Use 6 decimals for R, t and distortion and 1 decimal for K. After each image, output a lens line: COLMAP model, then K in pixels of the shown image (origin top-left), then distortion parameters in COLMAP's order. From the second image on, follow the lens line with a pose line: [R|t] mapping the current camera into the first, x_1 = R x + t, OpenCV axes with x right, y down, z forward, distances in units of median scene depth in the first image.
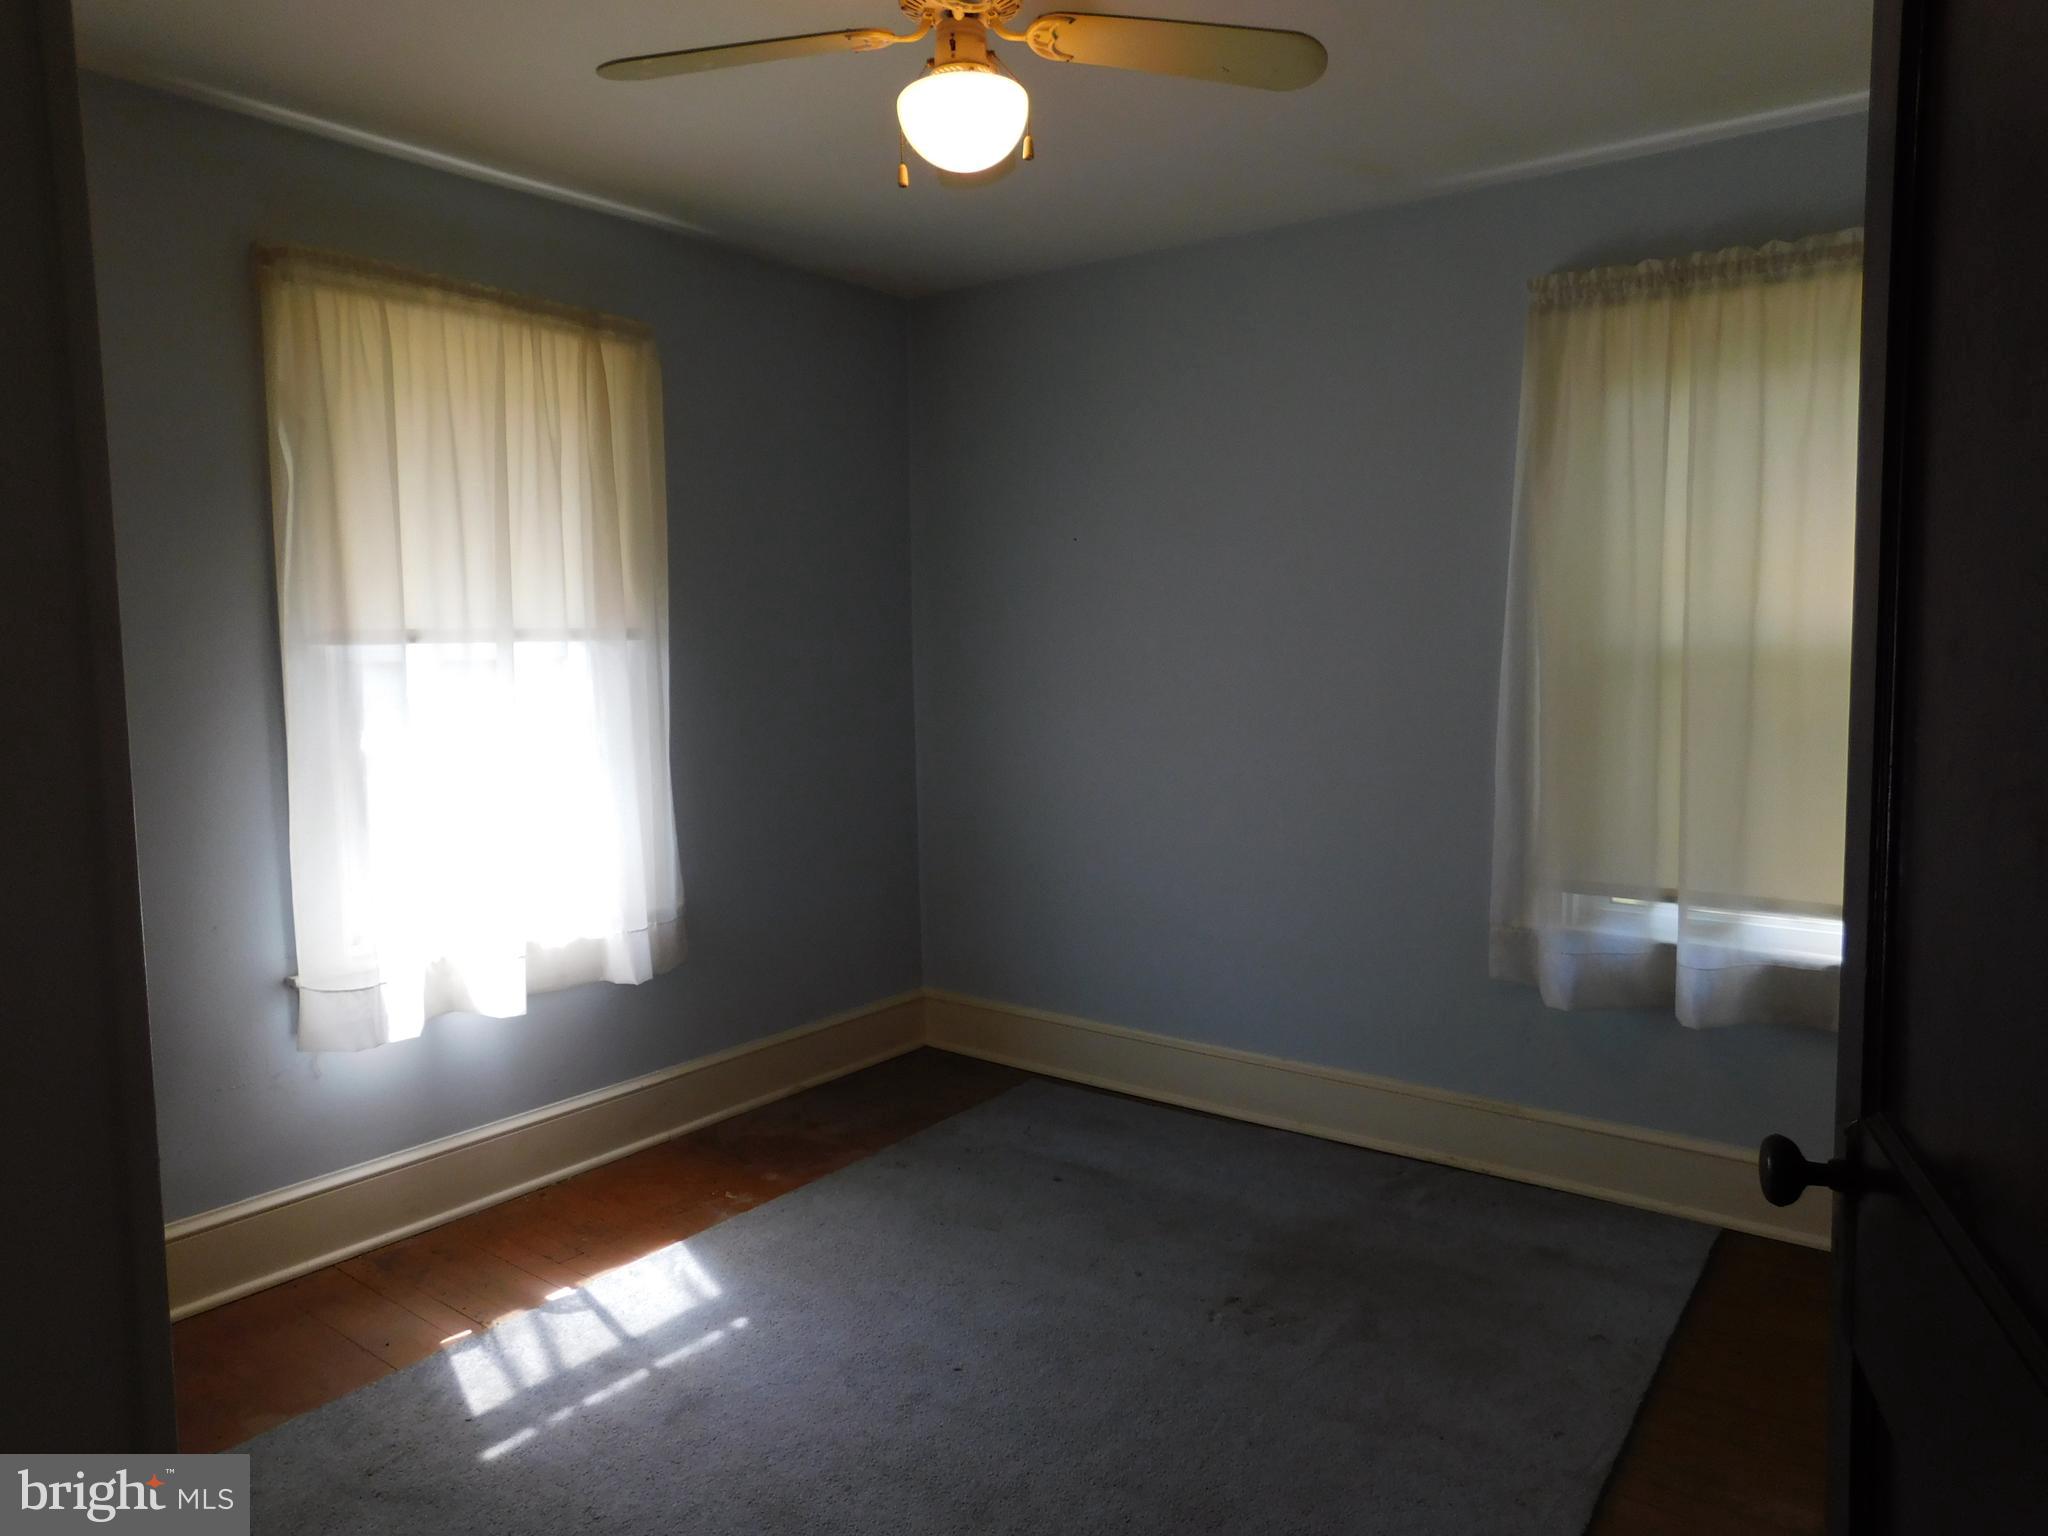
lens RADIAL K [[1378.8, 0, 1029.0], [0, 1378.8, 768.2], [0, 0, 1]] dist [-0.054529, 0.049572]
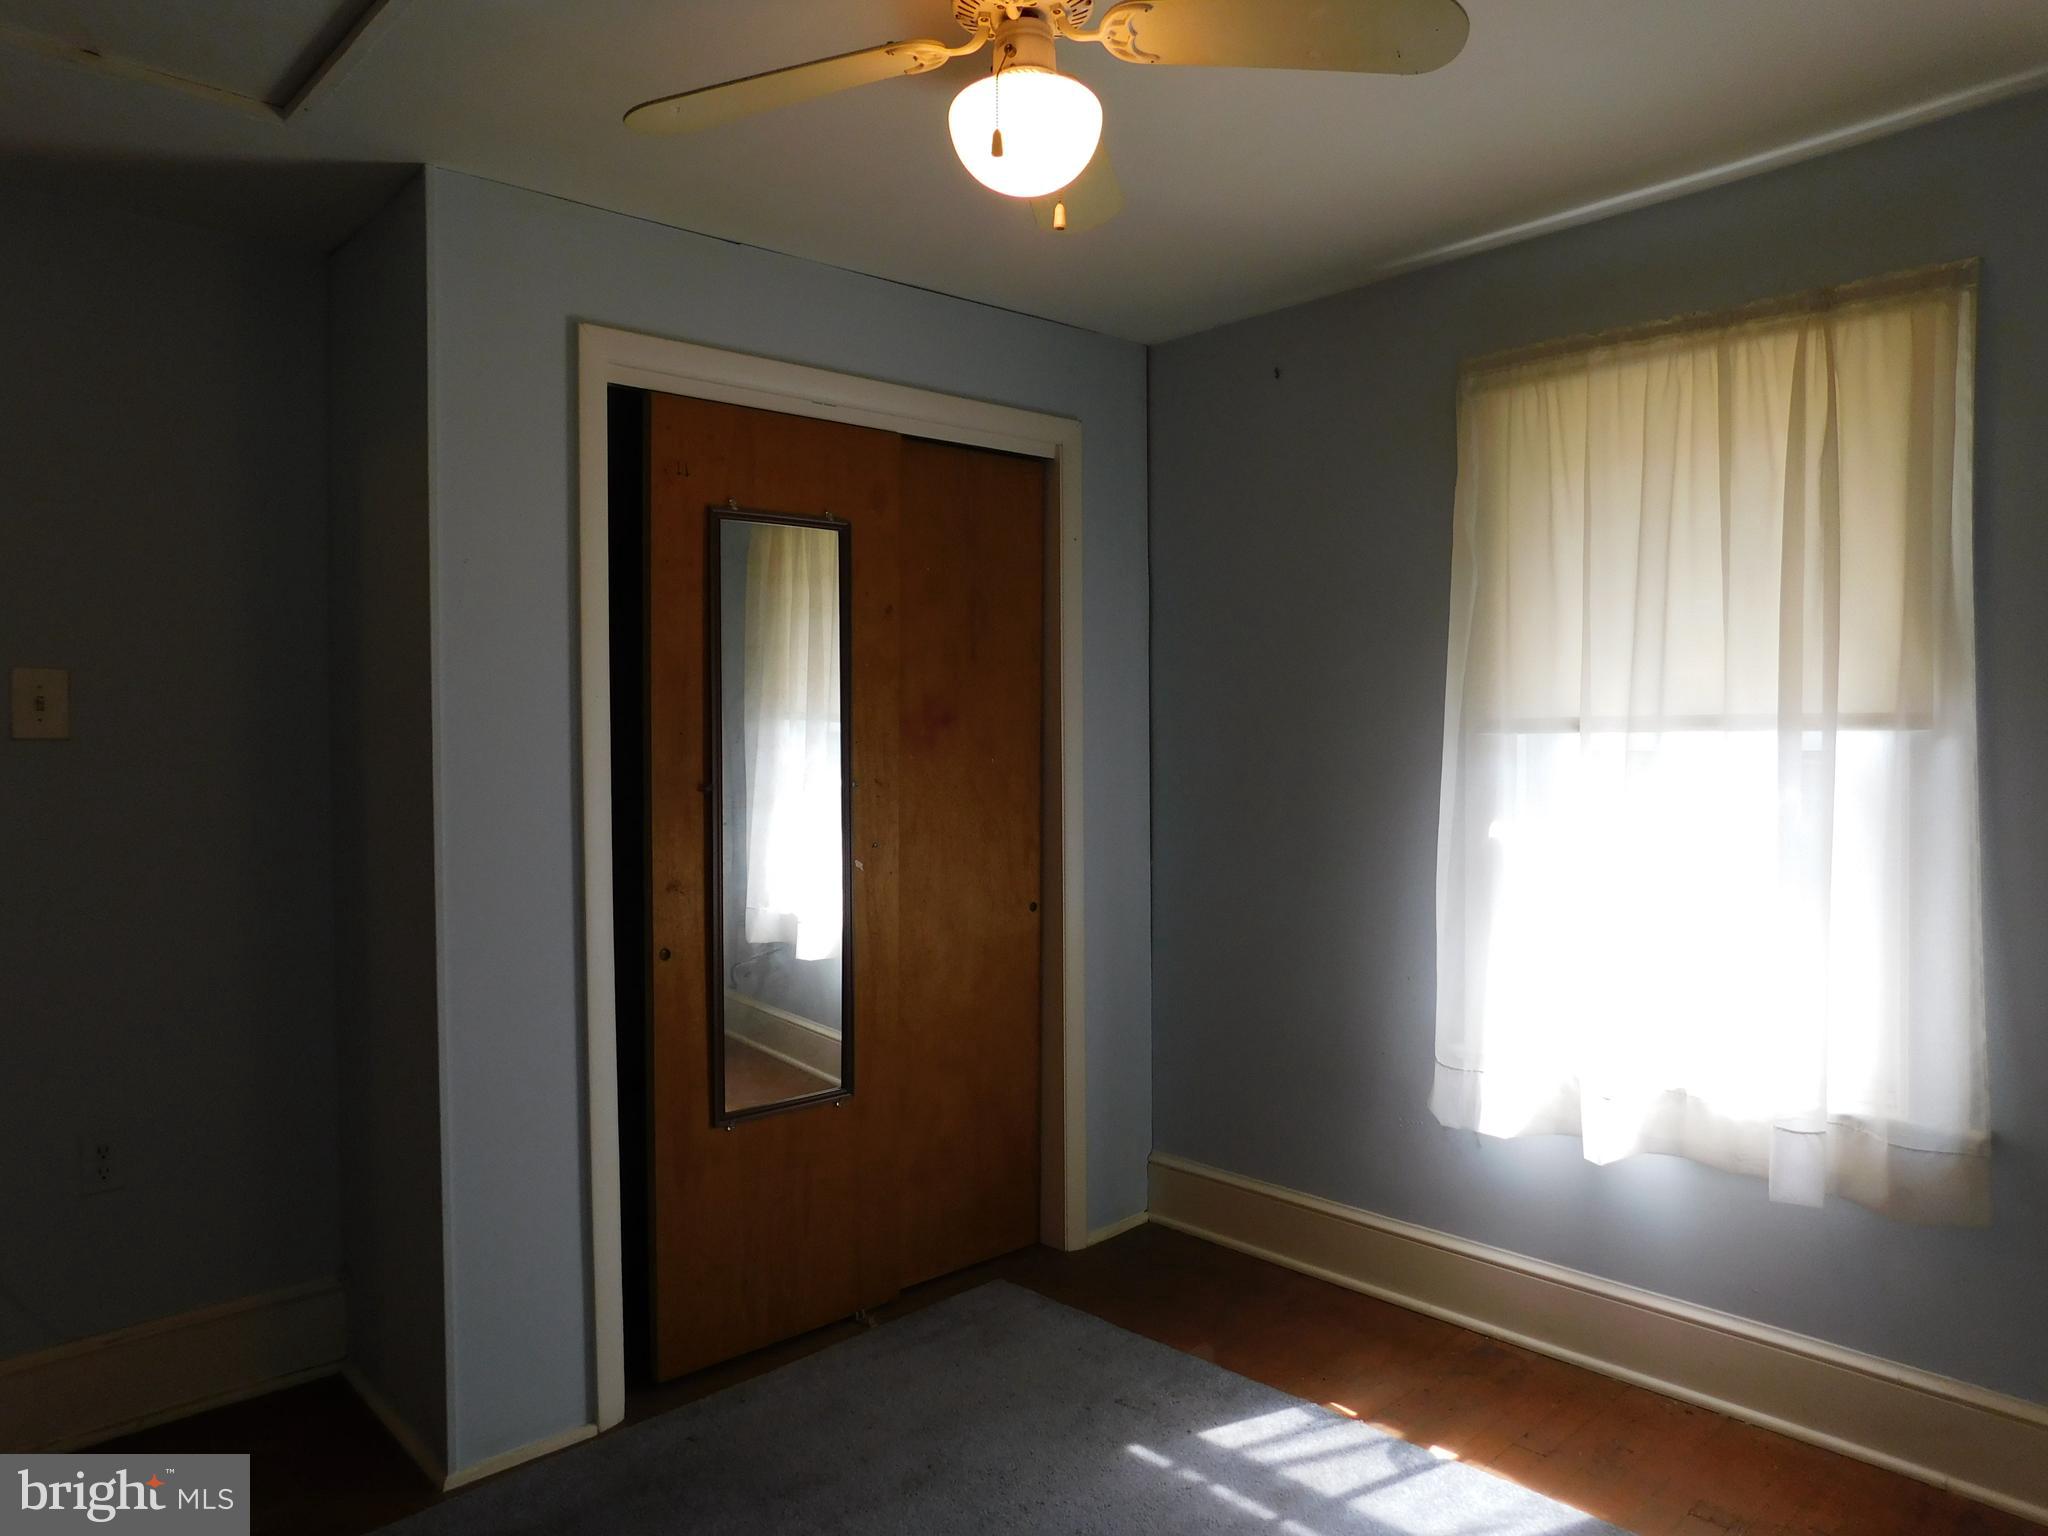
lens RADIAL K [[1378.8, 0, 1014.0], [0, 1378.8, 756.1], [0, 0, 1]] dist [-0.054529, 0.049572]
pose [[-0.177977, 0.031404, -0.983533, 0.566347], [-0.081213, 0.995612, 0.046486, -0.090757], [0.980678, 0.088149, -0.174646, 0.821804]]
